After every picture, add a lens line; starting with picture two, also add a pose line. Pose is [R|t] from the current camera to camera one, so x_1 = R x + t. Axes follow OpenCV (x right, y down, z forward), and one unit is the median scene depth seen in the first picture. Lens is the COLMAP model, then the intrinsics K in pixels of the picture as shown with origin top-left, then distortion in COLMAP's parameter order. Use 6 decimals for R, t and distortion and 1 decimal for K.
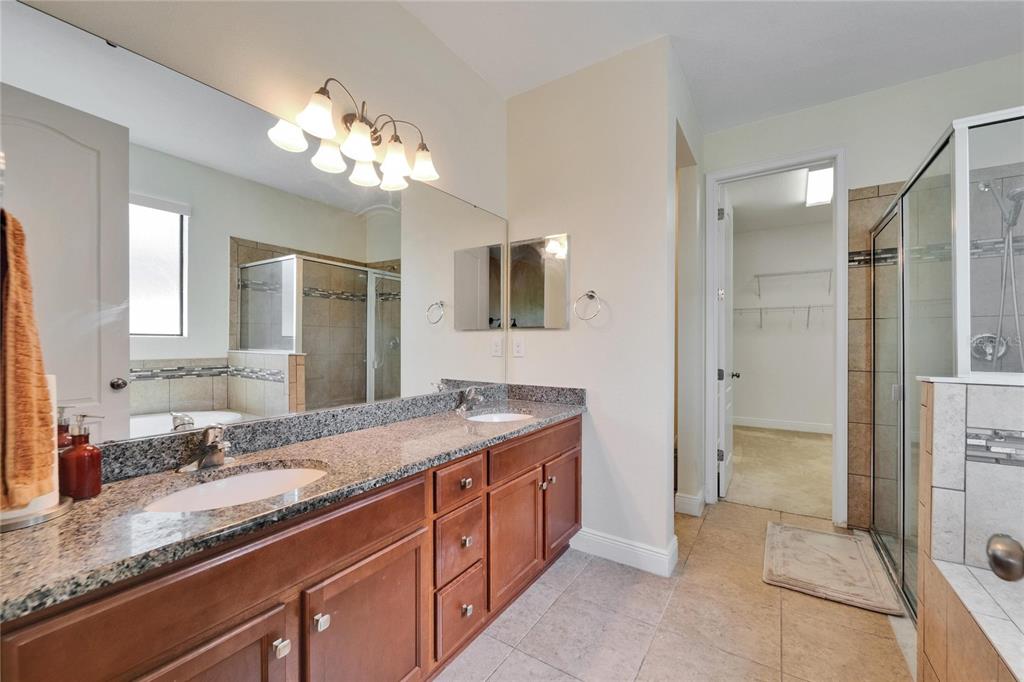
lens RADIAL K [[420.2, 0, 515.5], [0, 420.2, 344.3], [0, 0, 1]] dist [0.004393, -0.002103]
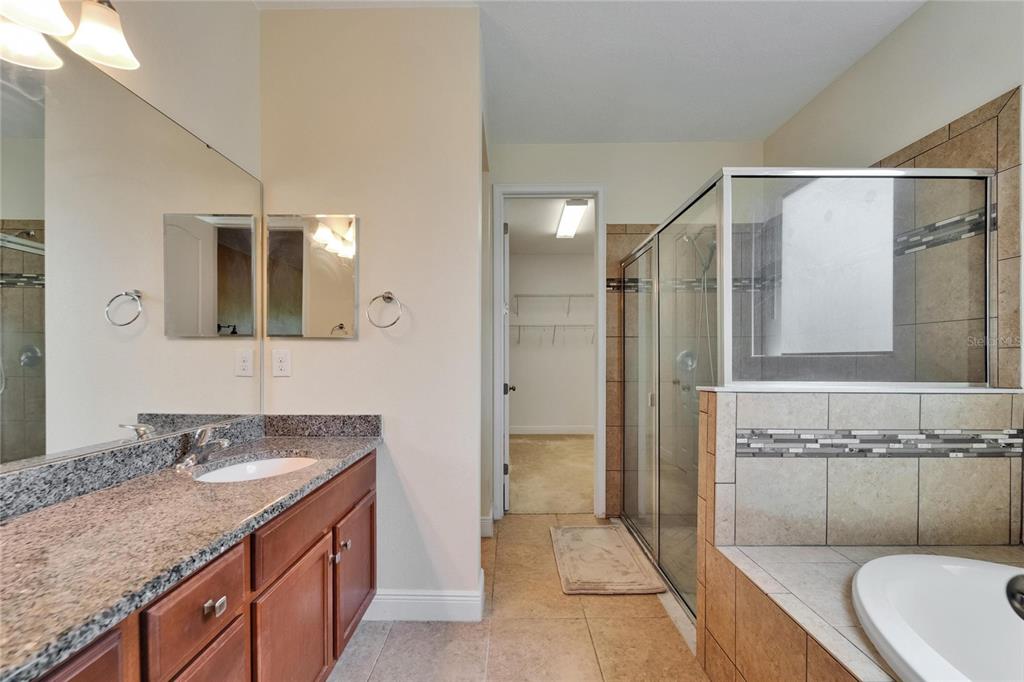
lens RADIAL K [[420.2, 0, 511.3], [0, 420.2, 361.5], [0, 0, 1]] dist [0.004393, -0.002103]
pose [[0.842782, -0.004860, 0.538233, -0.054992], [0.000786, 0.999969, 0.007799, -0.001198], [-0.538254, -0.006150, 0.842760, 0.204872]]
